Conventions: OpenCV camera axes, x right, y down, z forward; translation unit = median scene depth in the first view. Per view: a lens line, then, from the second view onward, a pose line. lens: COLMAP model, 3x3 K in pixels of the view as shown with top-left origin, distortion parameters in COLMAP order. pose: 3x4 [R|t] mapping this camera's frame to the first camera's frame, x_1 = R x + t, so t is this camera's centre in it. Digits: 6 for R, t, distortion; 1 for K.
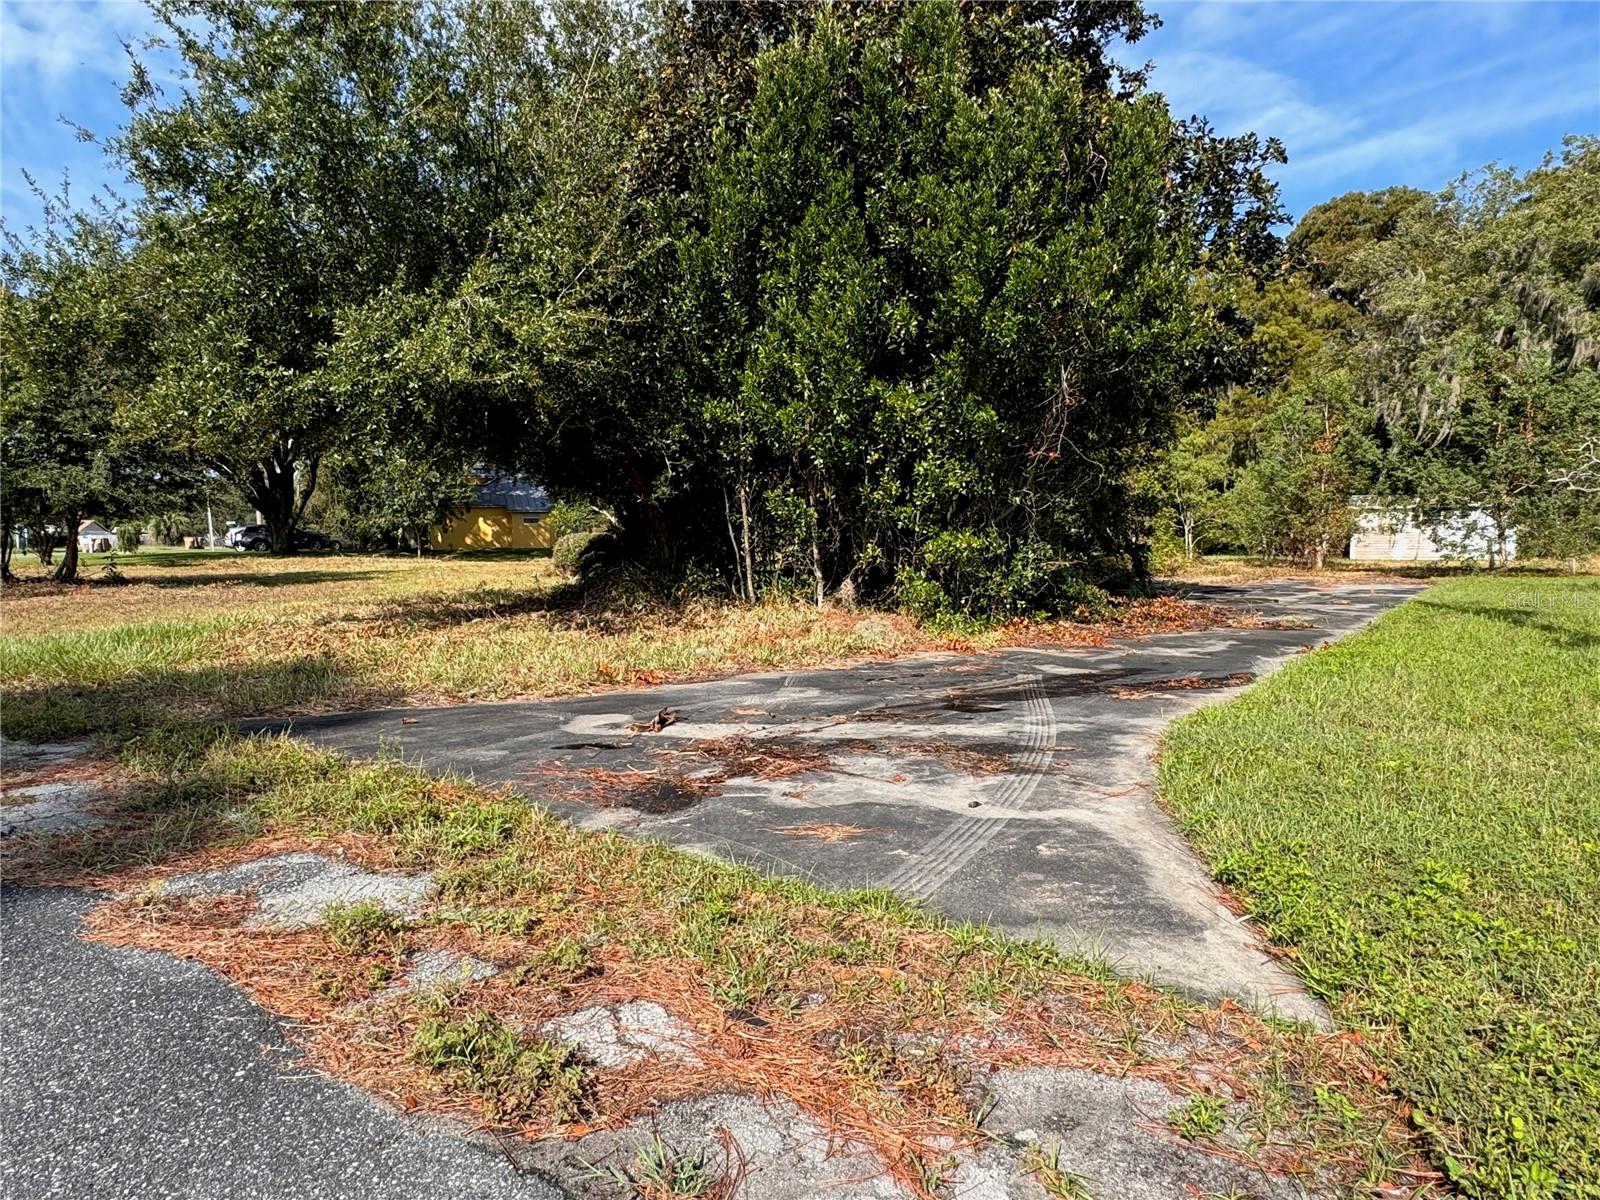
lens RADIAL K [[1047.2, 0, 800.0], [0, 1047.2, 600.0], [0, 0, 1]] dist [-0.026582, 0.071305]
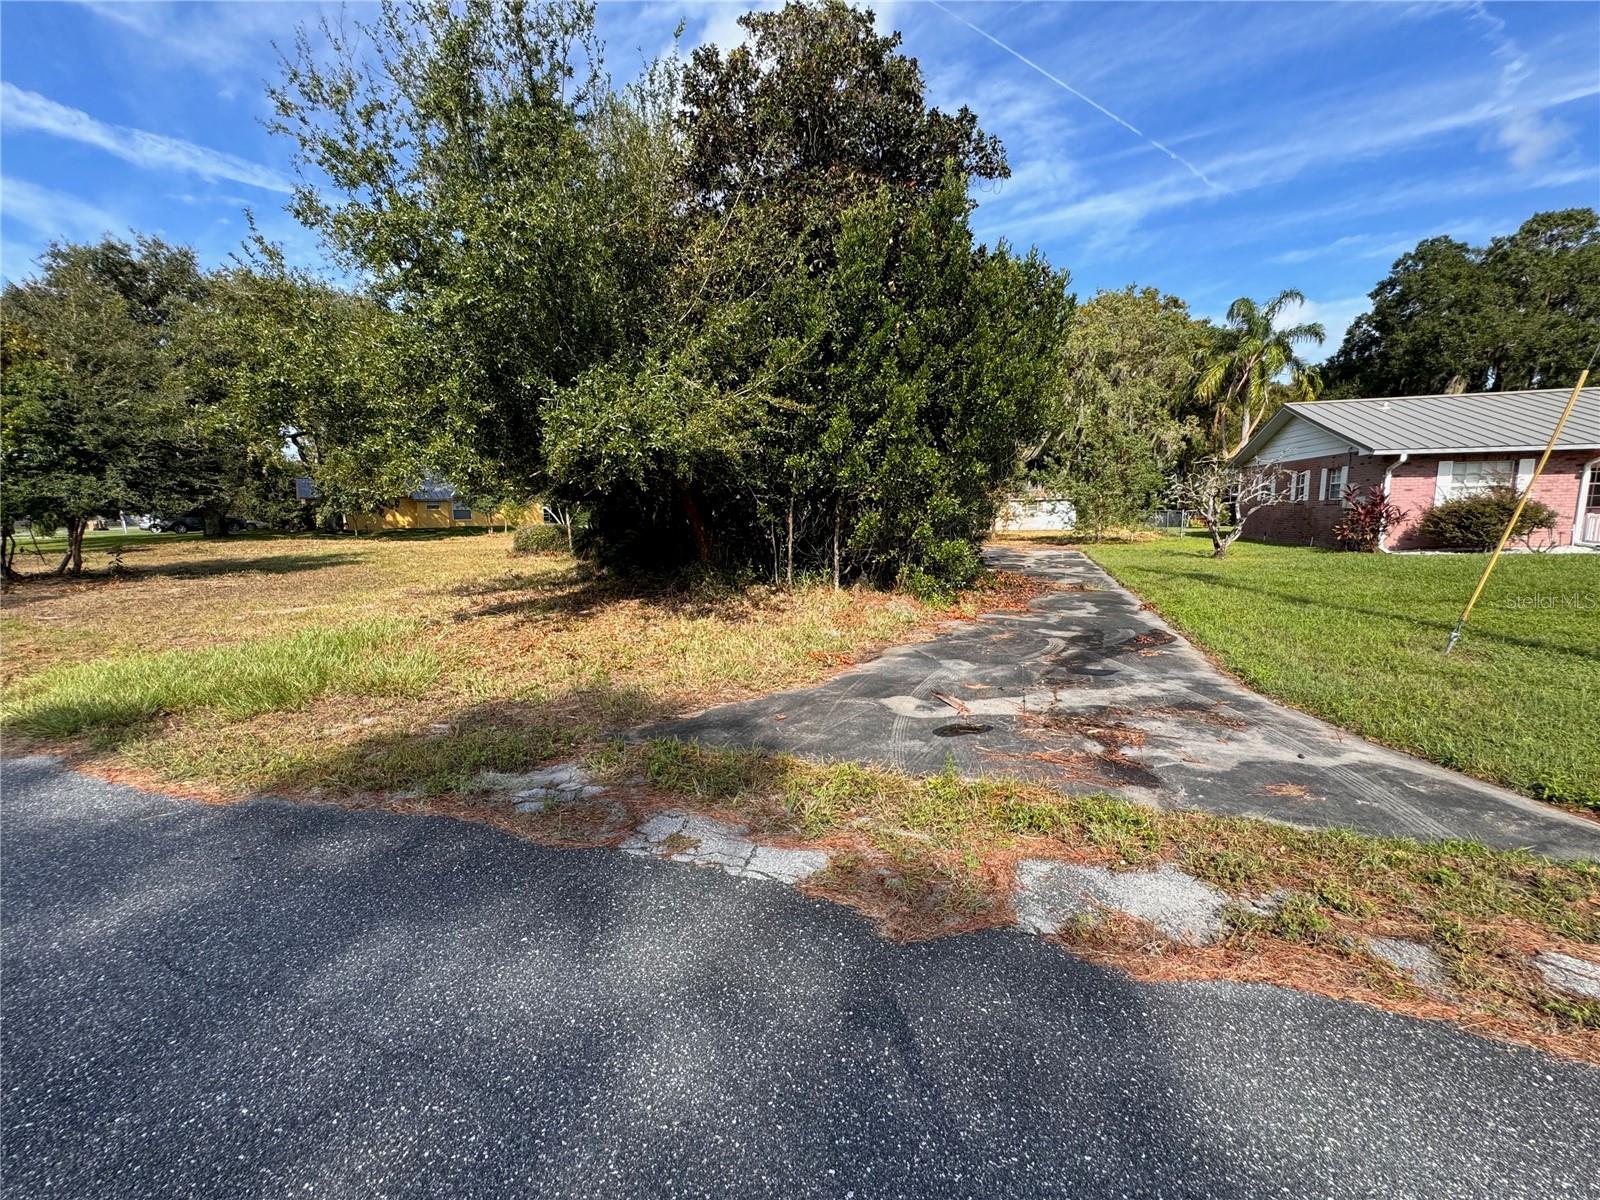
lens RADIAL K [[687.5, 0, 819.9], [0, 687.5, 594.0], [0, 0, 1]] dist [-0.000045, -0.000665]
pose [[0.949761, -0.043970, 0.309873, -0.107502], [0.024733, 0.997530, 0.065738, -0.018253], [-0.311998, -0.054771, 0.948503, 0.027061]]
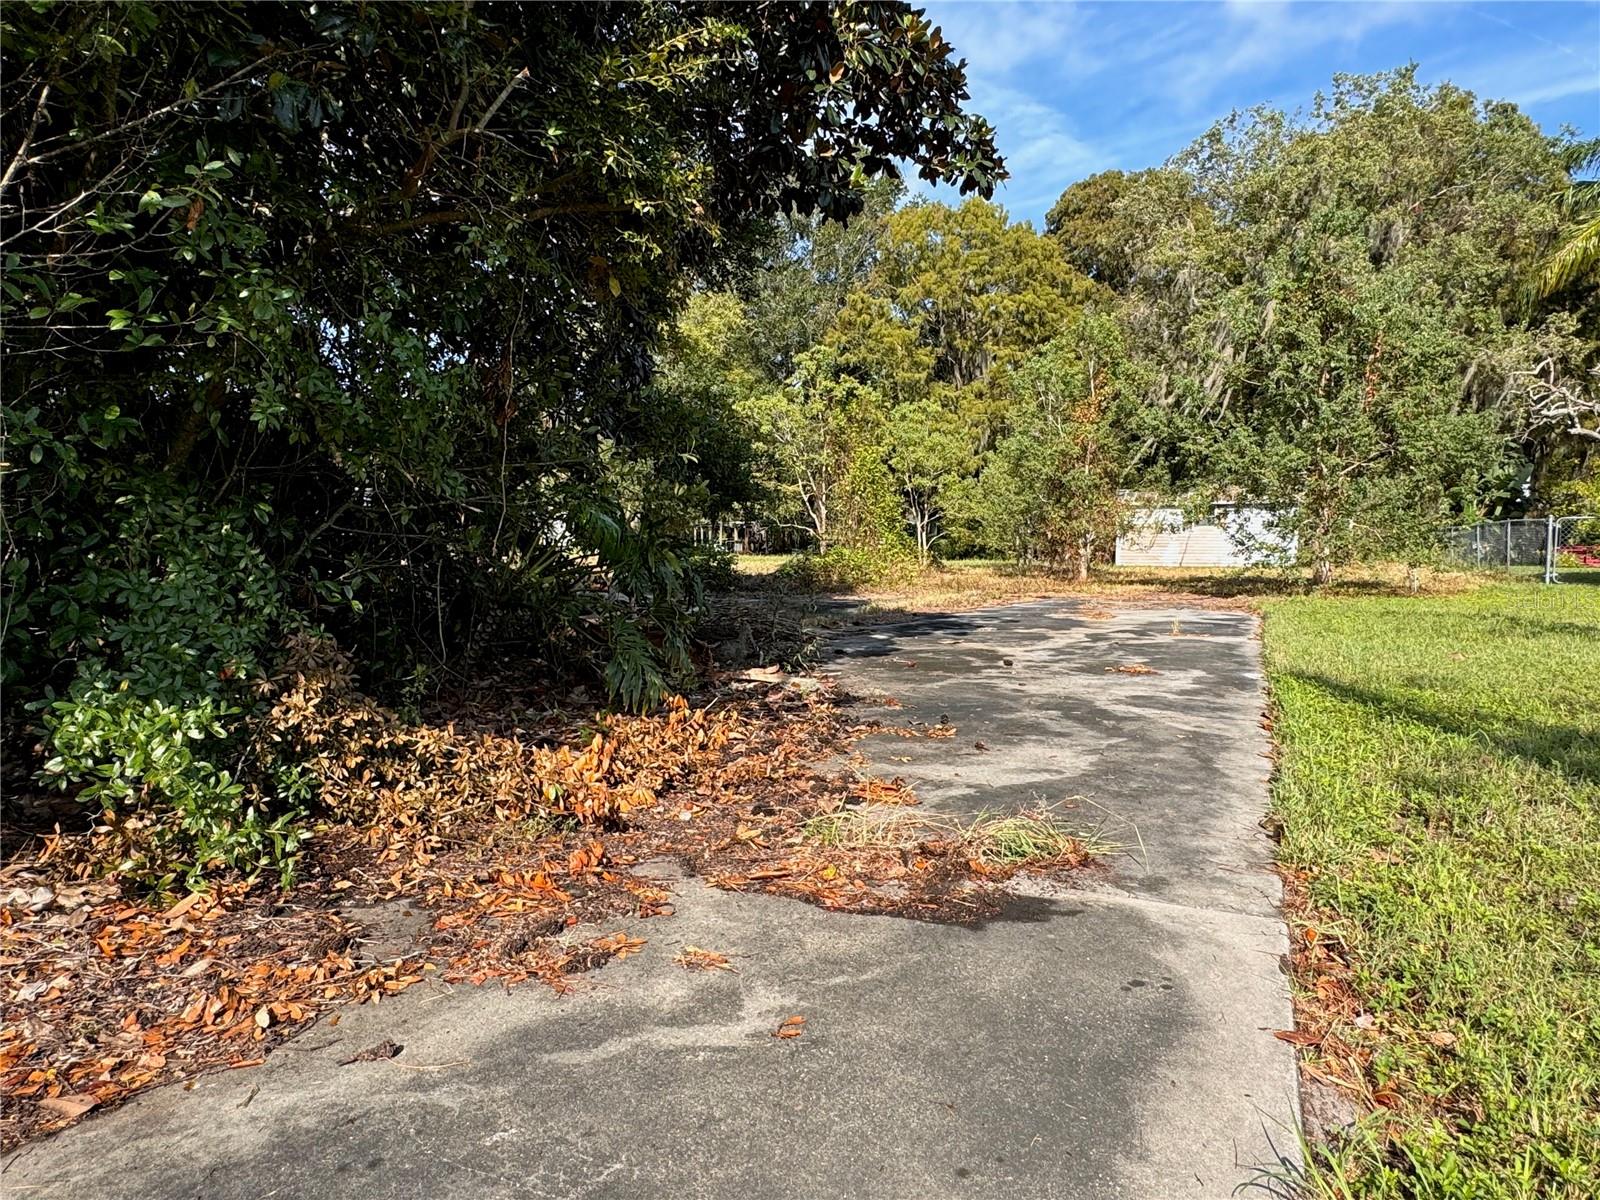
lens RADIAL K [[1047.2, 0, 800.0], [0, 1047.2, 600.0], [0, 0, 1]] dist [-0.026582, 0.071305]
pose [[0.980004, -0.003692, 0.198945, 0.137364], [0.003896, 0.999992, -0.000634, -0.014321], [-0.198941, 0.001396, 0.980010, 0.282254]]
